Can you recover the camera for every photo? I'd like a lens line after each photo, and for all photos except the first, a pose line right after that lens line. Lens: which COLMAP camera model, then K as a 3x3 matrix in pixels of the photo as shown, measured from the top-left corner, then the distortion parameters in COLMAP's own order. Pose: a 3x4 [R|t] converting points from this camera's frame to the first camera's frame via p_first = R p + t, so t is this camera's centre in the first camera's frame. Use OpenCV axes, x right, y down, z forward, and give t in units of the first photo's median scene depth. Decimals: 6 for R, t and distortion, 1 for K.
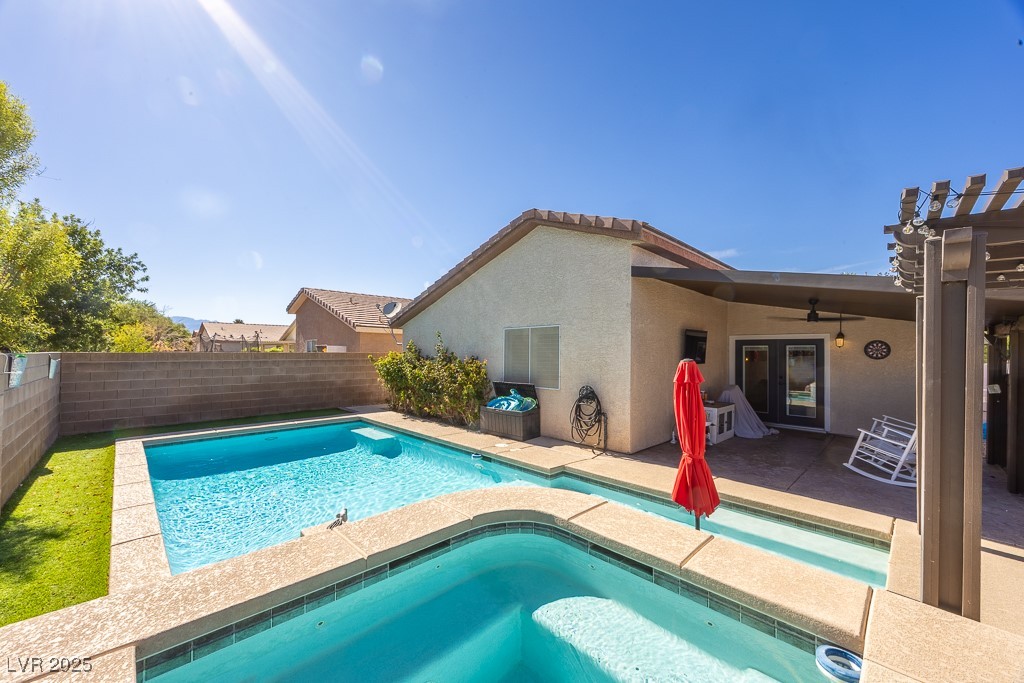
lens RADIAL K [[401.8, 0, 512.5], [0, 401.8, 347.4], [0, 0, 1]] dist [-0.020792, -0.000135]
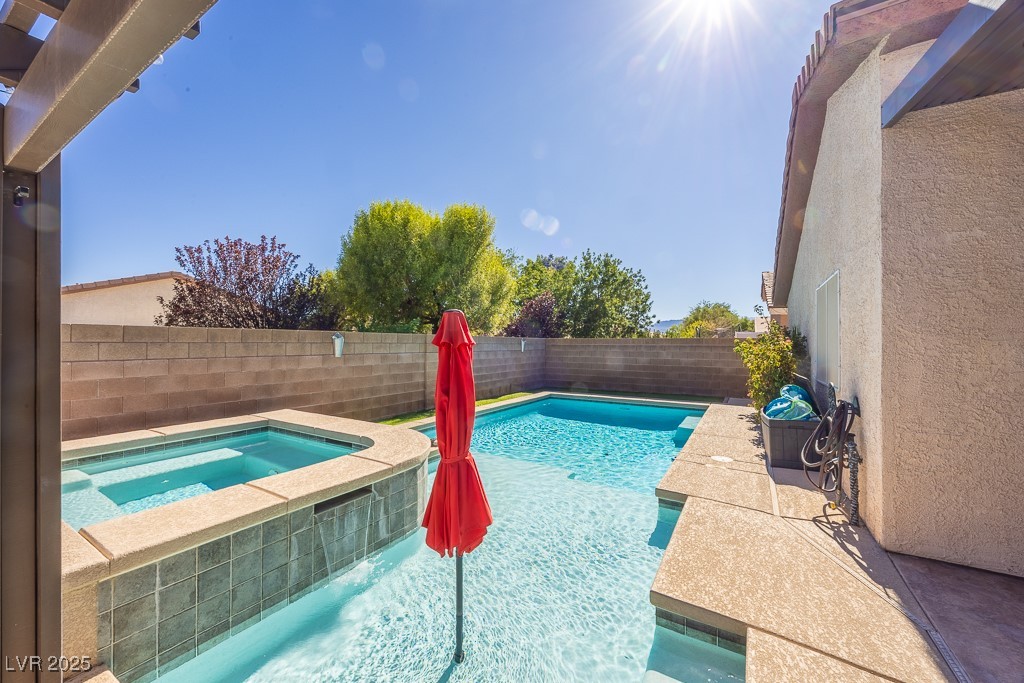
lens RADIAL K [[394.0, 0, 512.0], [0, 394.0, 341.5], [0, 0, 1]] dist [-0.000126, -0.000049]
pose [[0.255558, -0.006227, -0.966774, 0.493800], [0.001546, 0.999981, -0.006032, 0.036965], [0.966792, 0.000046, 0.255563, 0.416084]]
